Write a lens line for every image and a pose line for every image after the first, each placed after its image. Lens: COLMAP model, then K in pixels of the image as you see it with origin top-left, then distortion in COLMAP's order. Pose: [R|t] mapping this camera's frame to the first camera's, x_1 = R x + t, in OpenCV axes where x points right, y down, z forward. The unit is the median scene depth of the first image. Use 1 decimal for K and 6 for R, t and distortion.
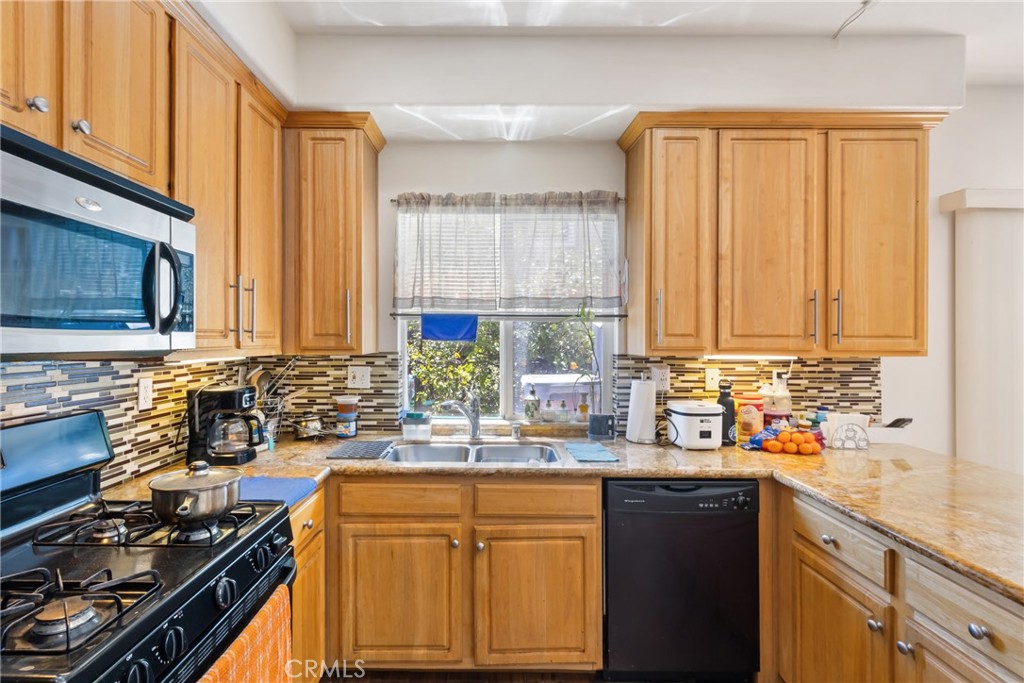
lens RADIAL K [[487.6, 0, 490.6], [0, 487.6, 337.6], [0, 0, 1]] dist [0.000513, -0.000162]
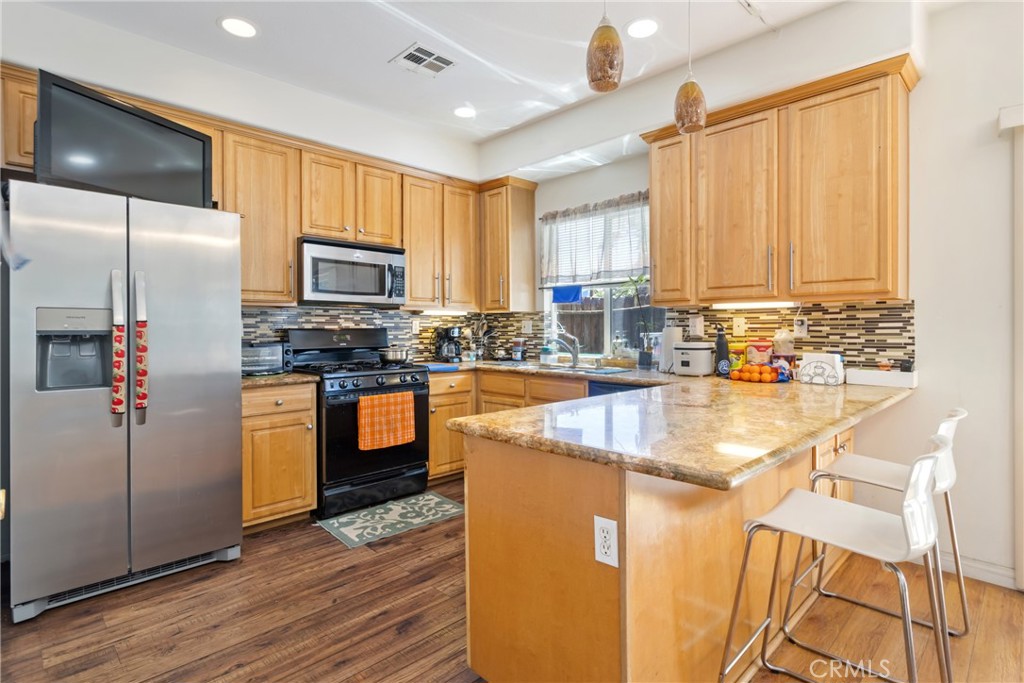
lens RADIAL K [[506.9, 0, 515.5], [0, 506.9, 328.5], [0, 0, 1]] dist [-0.006470, -0.000469]
pose [[0.707823, -0.003538, -0.706381, 1.020705], [0.005170, 0.999987, 0.000171, 0.094389], [0.706371, -0.003773, 0.707832, -0.286198]]
